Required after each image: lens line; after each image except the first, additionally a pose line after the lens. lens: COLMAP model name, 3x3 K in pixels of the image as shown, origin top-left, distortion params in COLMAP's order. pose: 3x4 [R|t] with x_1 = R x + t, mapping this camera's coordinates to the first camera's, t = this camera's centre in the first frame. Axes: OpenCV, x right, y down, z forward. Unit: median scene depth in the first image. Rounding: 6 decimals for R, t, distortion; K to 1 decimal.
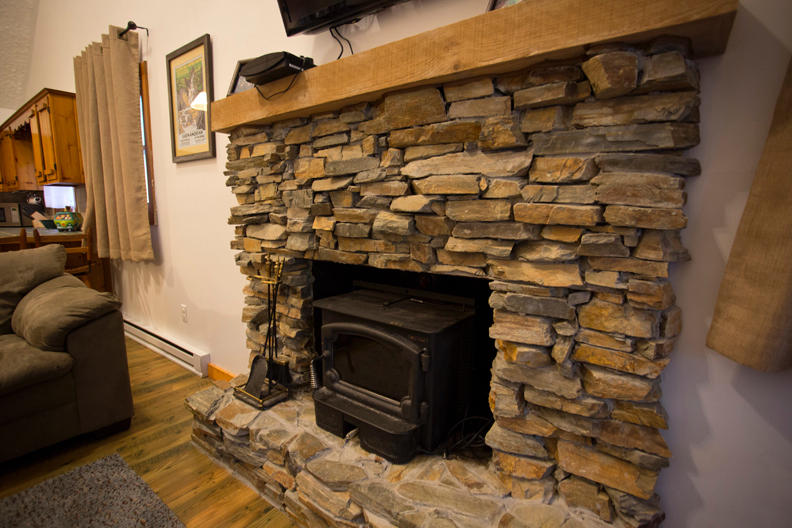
lens RADIAL K [[382.9, 0, 399.0], [0, 382.9, 265.7], [0, 0, 1]] dist [-0.067408, 0.024221]
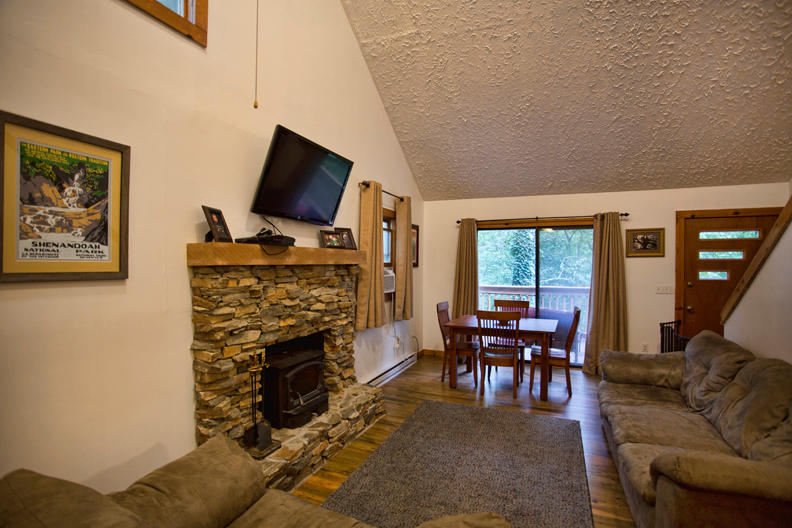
lens RADIAL K [[382.9, 0, 397.1], [0, 382.9, 267.2], [0, 0, 1]] dist [-0.067408, 0.024221]
pose [[-0.224703, -0.020211, 0.974218, -2.649423], [0.134082, 0.989633, 0.051457, -0.495652], [-0.965158, 0.142187, -0.219664, 1.027906]]
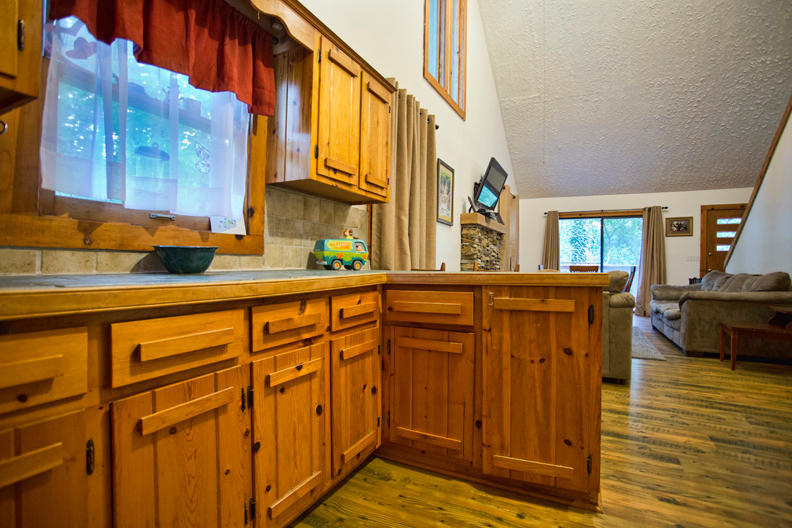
lens RADIAL K [[382.9, 0, 396.3], [0, 382.9, 266.6], [0, 0, 1]] dist [-0.067408, 0.024221]
pose [[-0.154125, -0.015280, 0.987933, -4.500941], [0.123518, 0.991739, 0.034609, -0.323913], [-0.980300, 0.127361, -0.150965, 2.942545]]
